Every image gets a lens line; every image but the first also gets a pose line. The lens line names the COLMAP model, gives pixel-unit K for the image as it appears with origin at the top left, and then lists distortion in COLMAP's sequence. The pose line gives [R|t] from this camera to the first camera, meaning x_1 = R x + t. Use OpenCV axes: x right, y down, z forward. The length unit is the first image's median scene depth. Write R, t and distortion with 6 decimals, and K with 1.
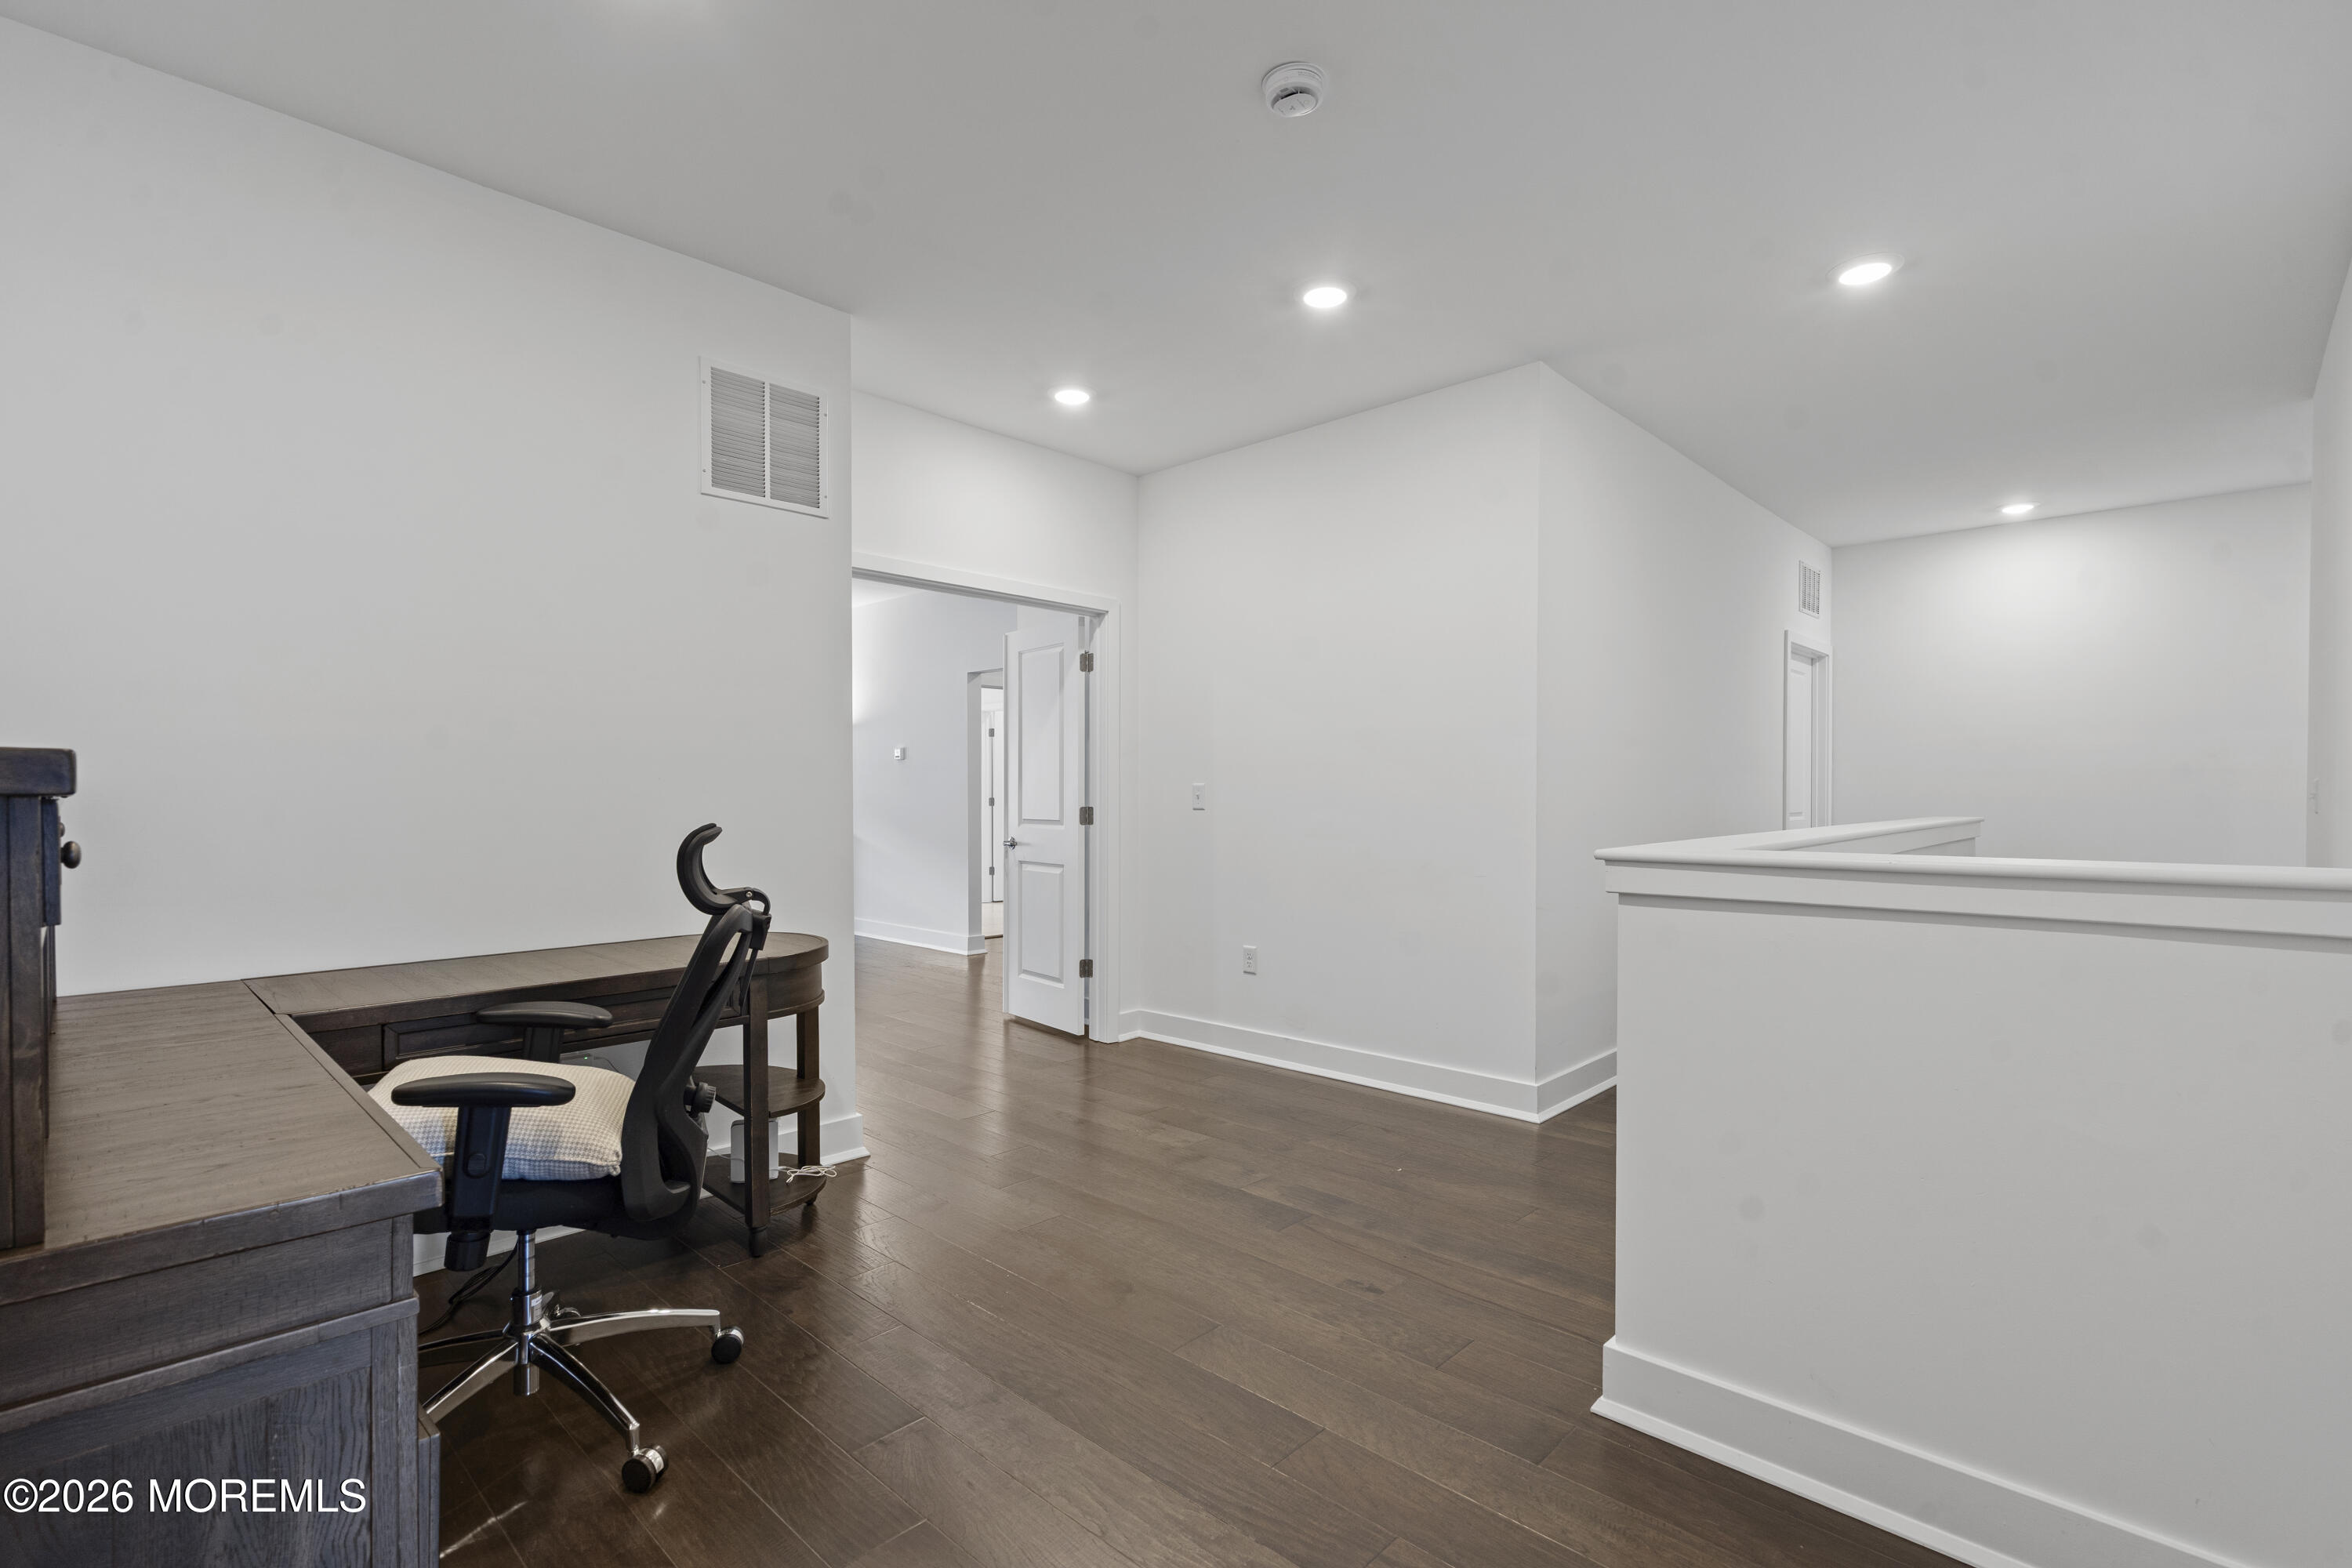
lens RADIAL K [[1056.5, 0, 1183.4], [0, 1056.5, 787.8], [0, 0, 1]] dist [-0.003621, -0.000229]
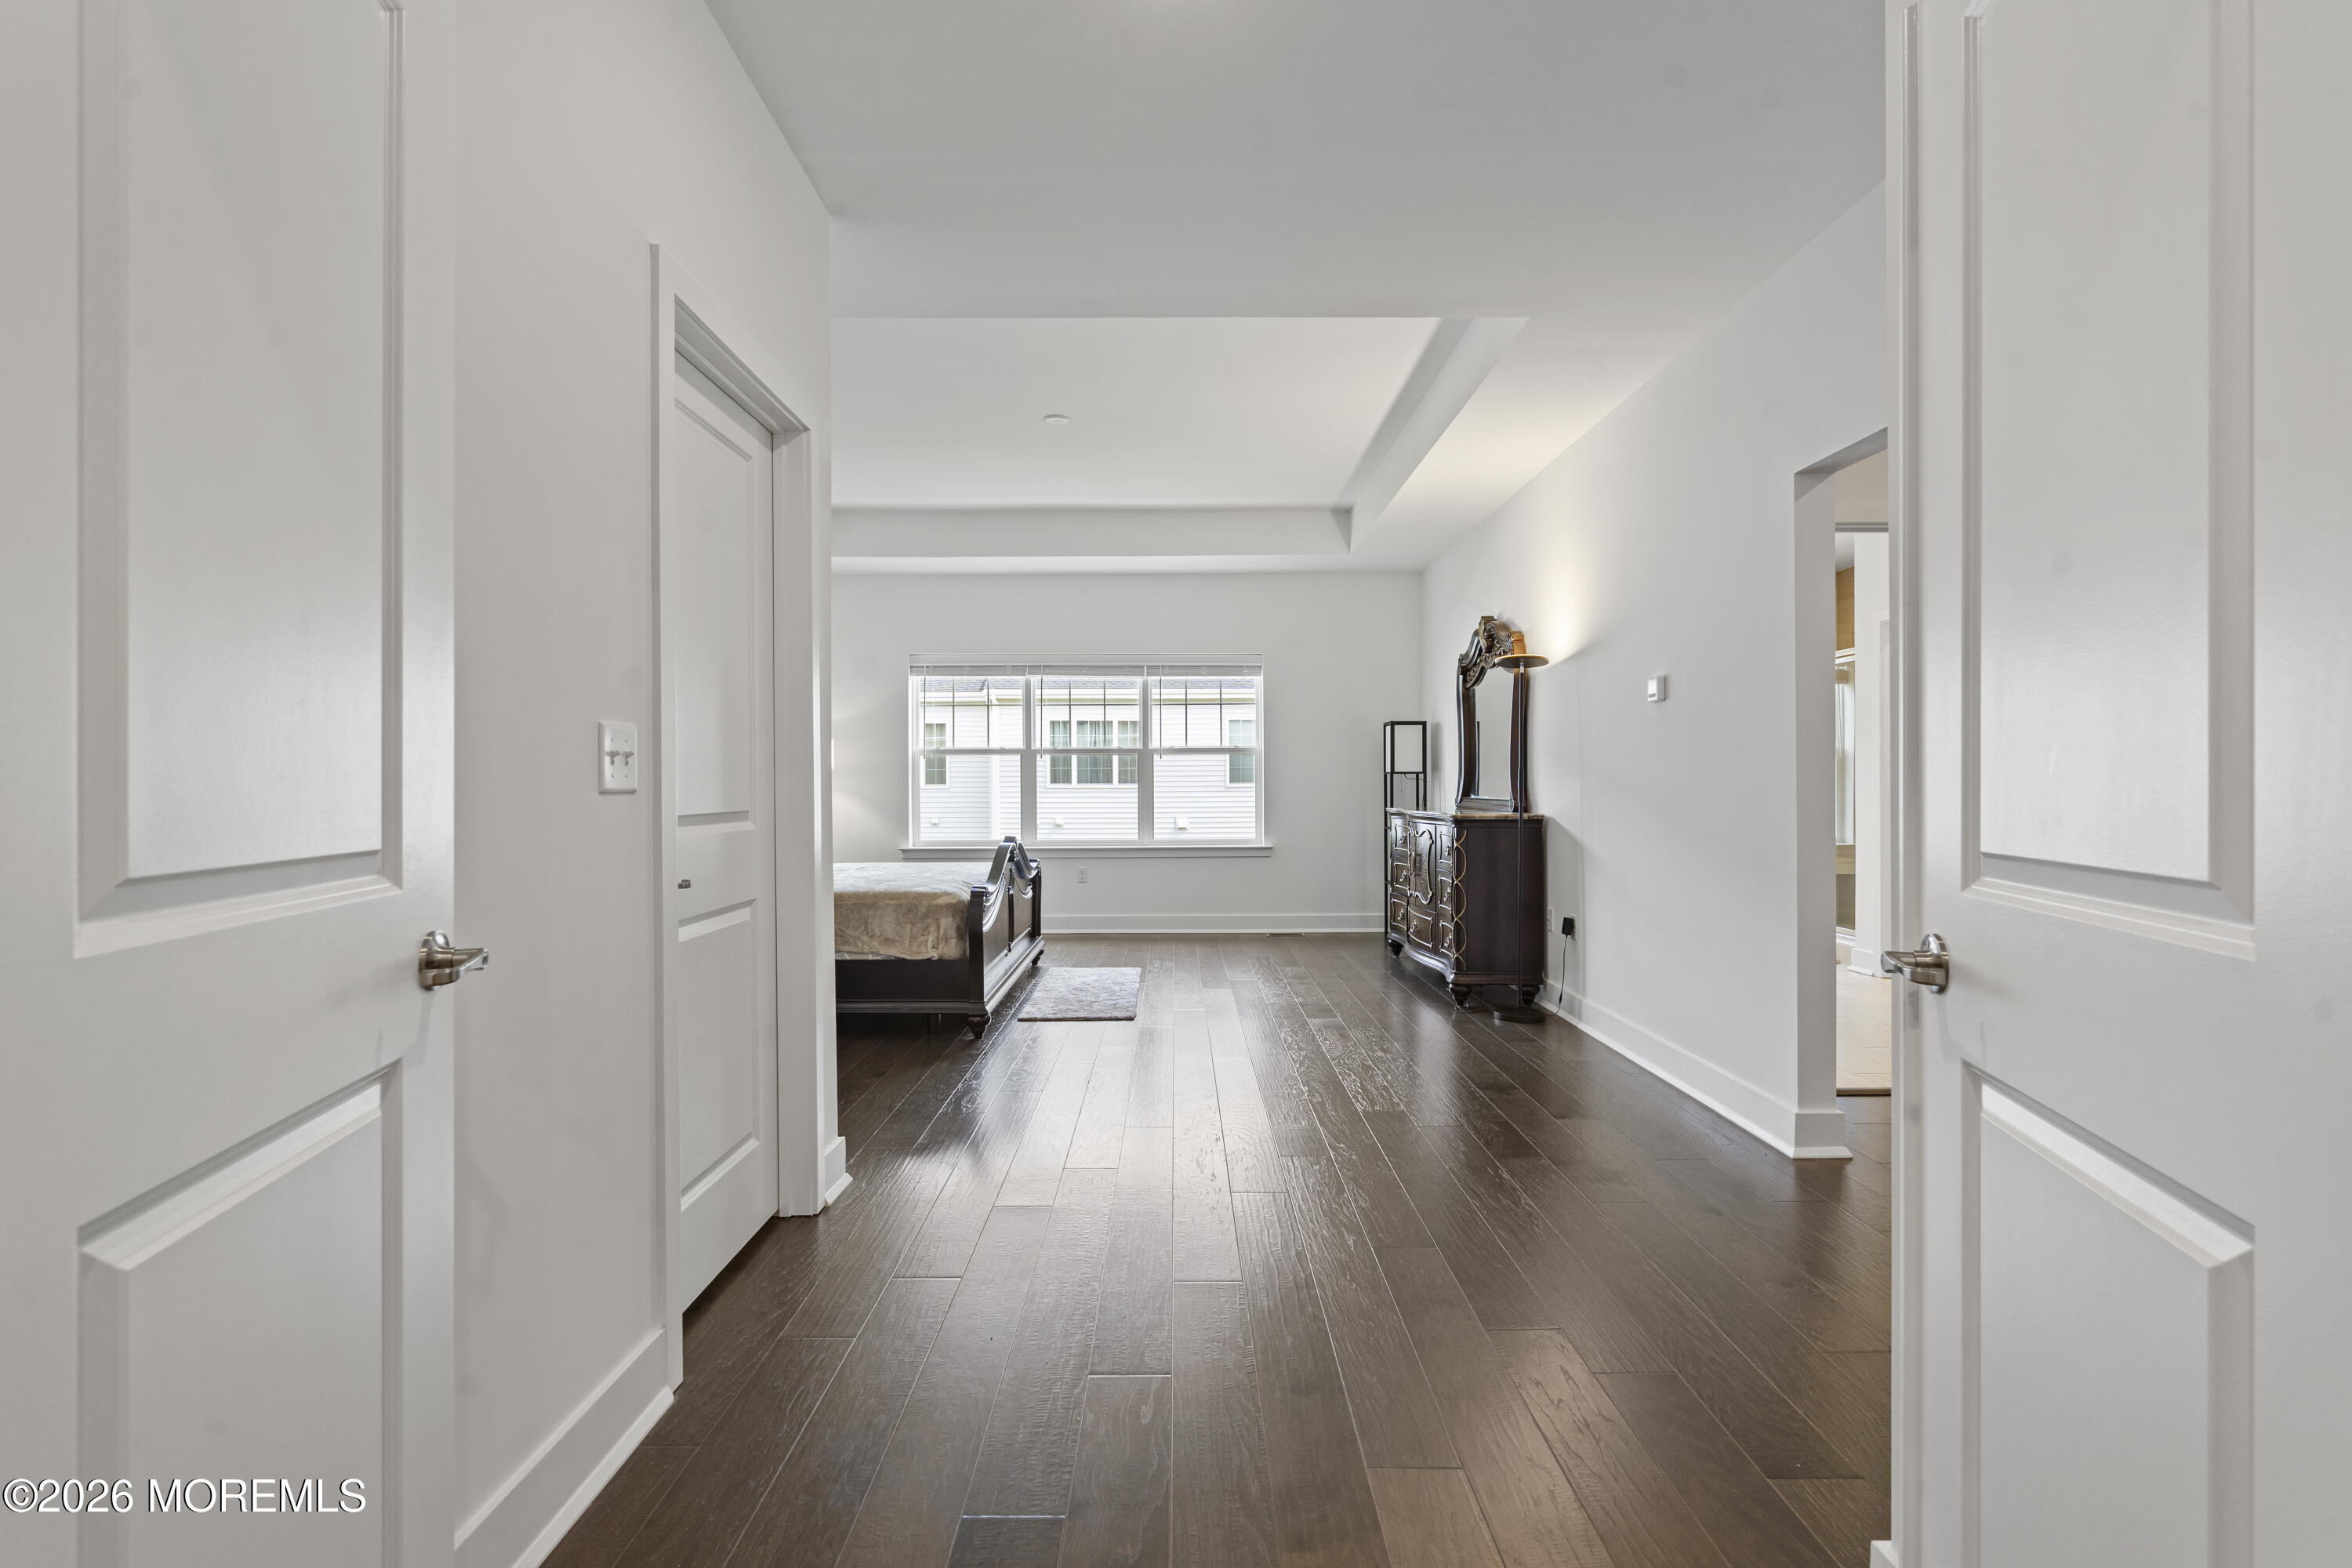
lens RADIAL K [[1056.5, 0, 1183.4], [0, 1056.5, 787.8], [0, 0, 1]] dist [-0.003621, -0.000229]
pose [[0.717351, 0.002747, -0.696706, -0.088527], [0.008514, 0.999883, 0.012709, 0.007515], [0.696660, -0.015048, 0.717244, 0.539364]]
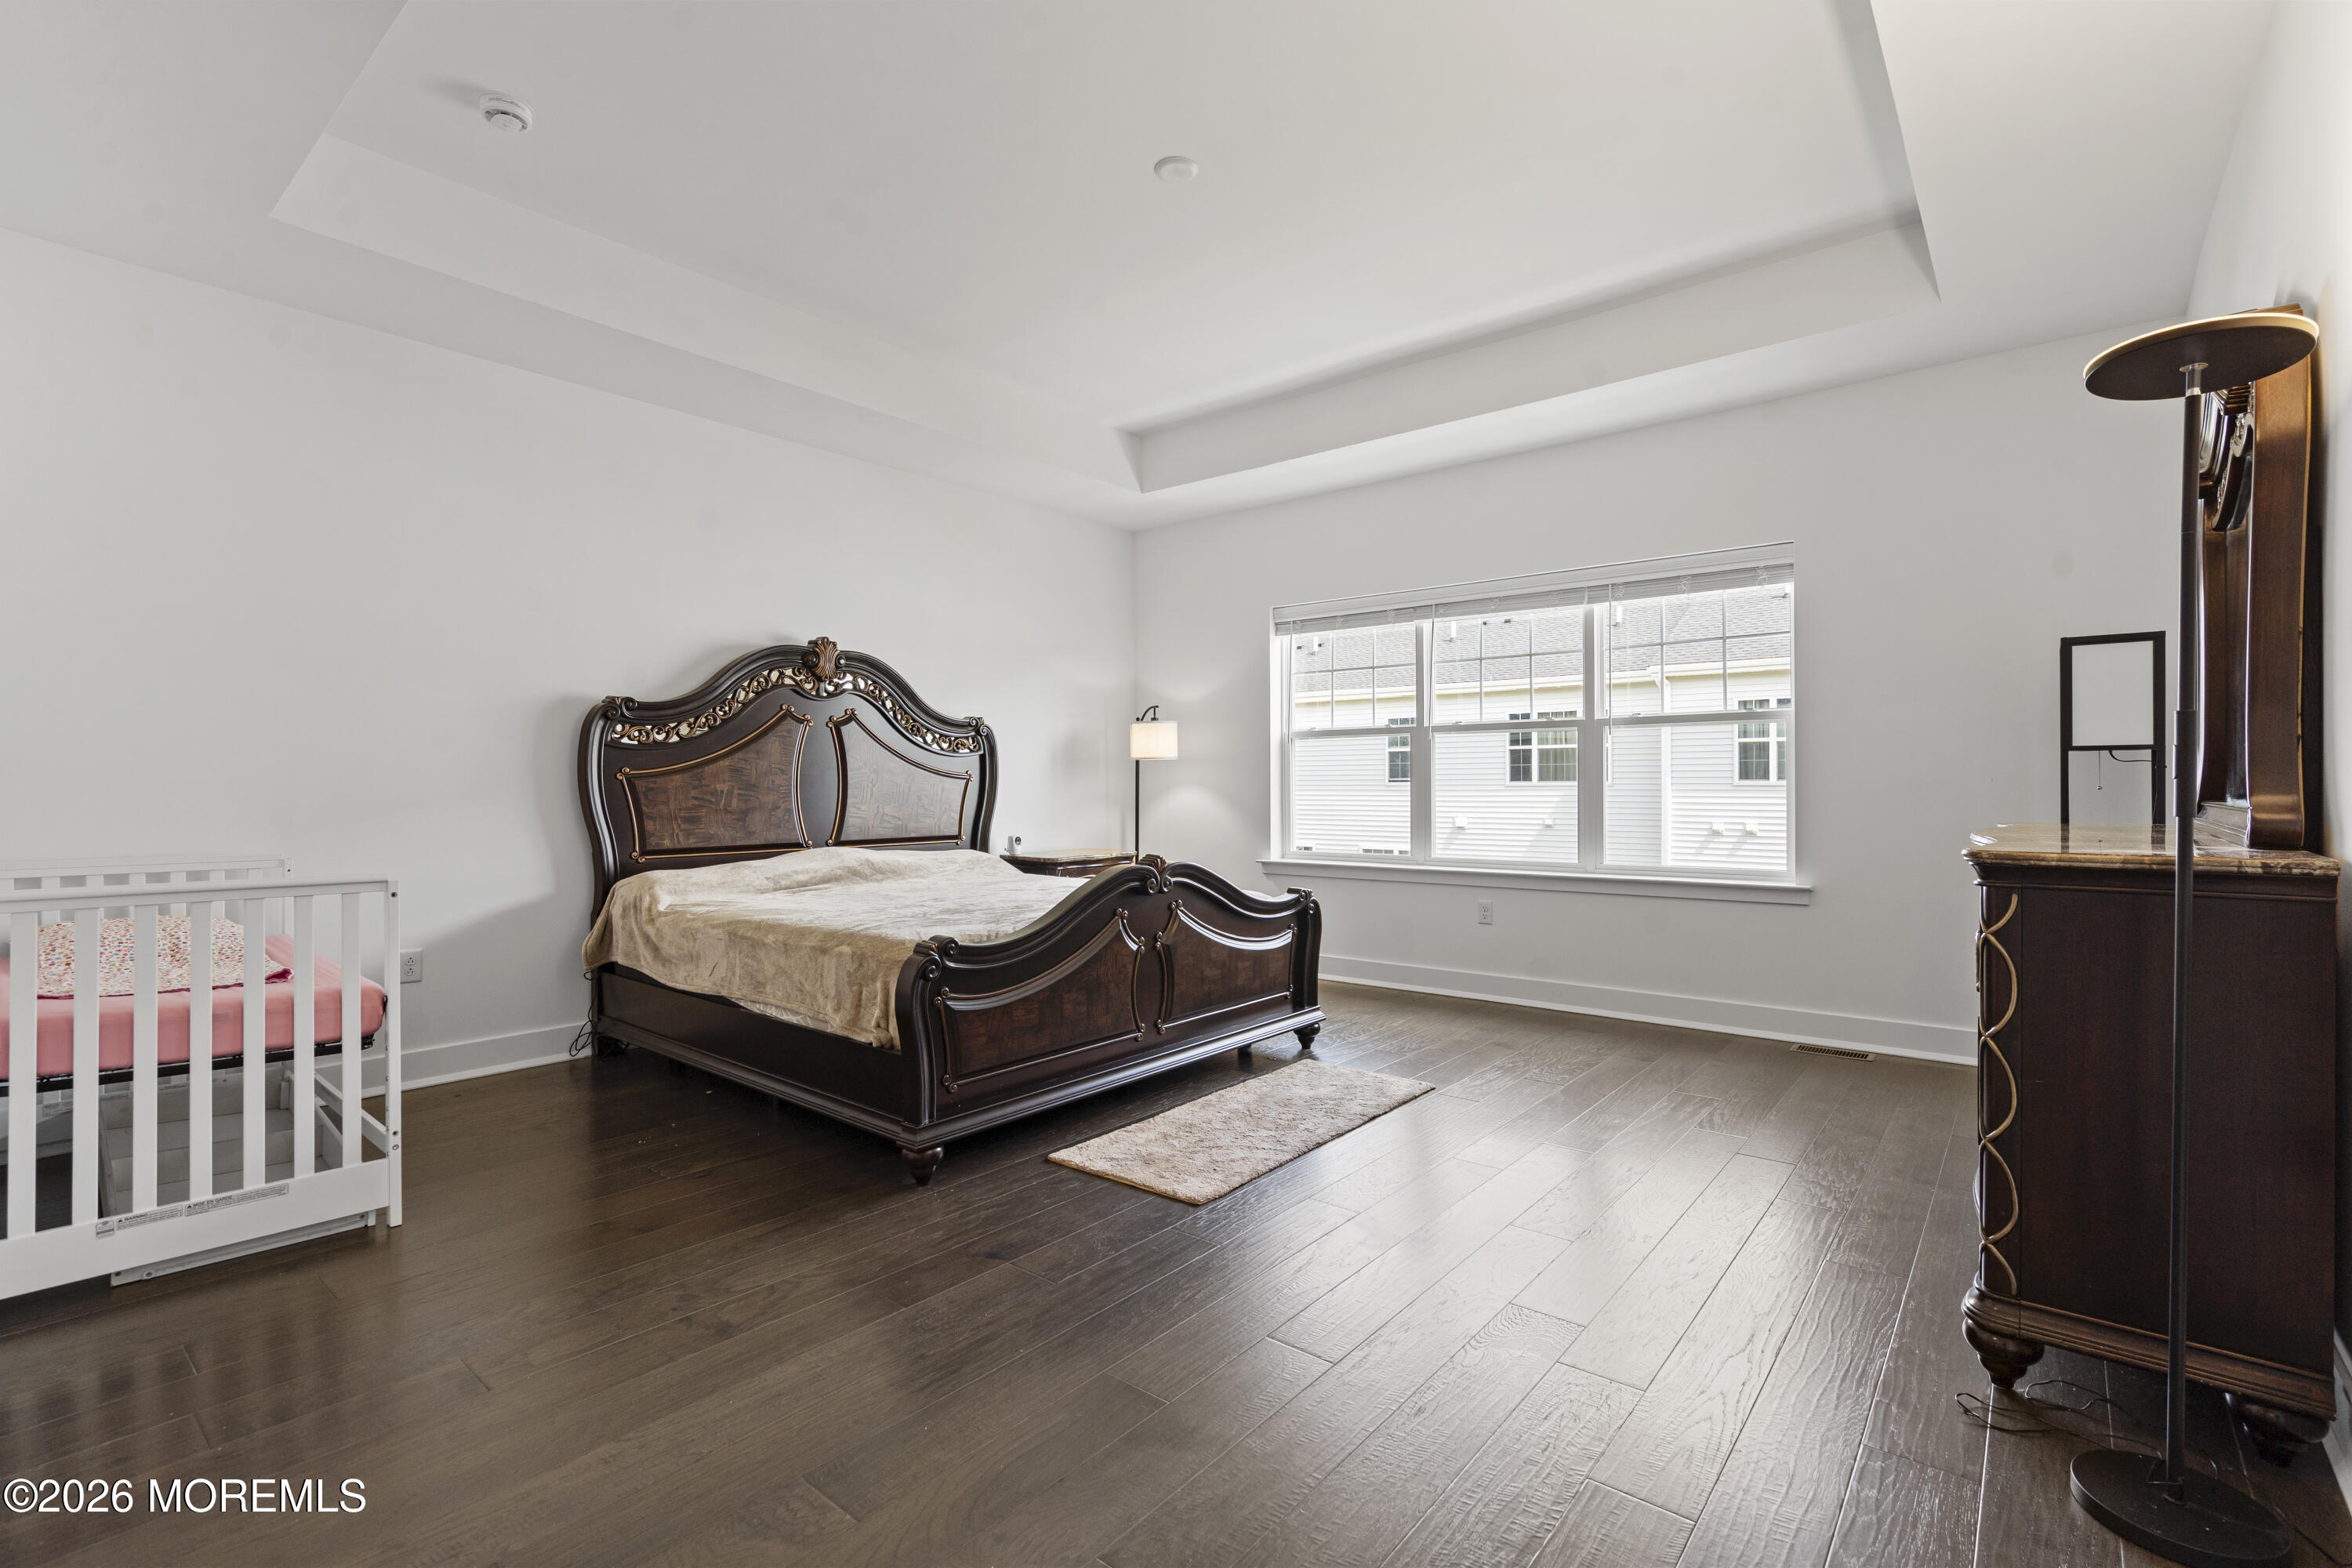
lens RADIAL K [[1056.5, 0, 1183.4], [0, 1056.5, 787.8], [0, 0, 1]] dist [-0.003621, -0.000229]
pose [[0.099311, 0.005833, -0.995039, -0.176510], [0.012912, 0.999891, 0.007150, 0.013738], [0.994973, -0.013558, 0.099225, 0.822516]]
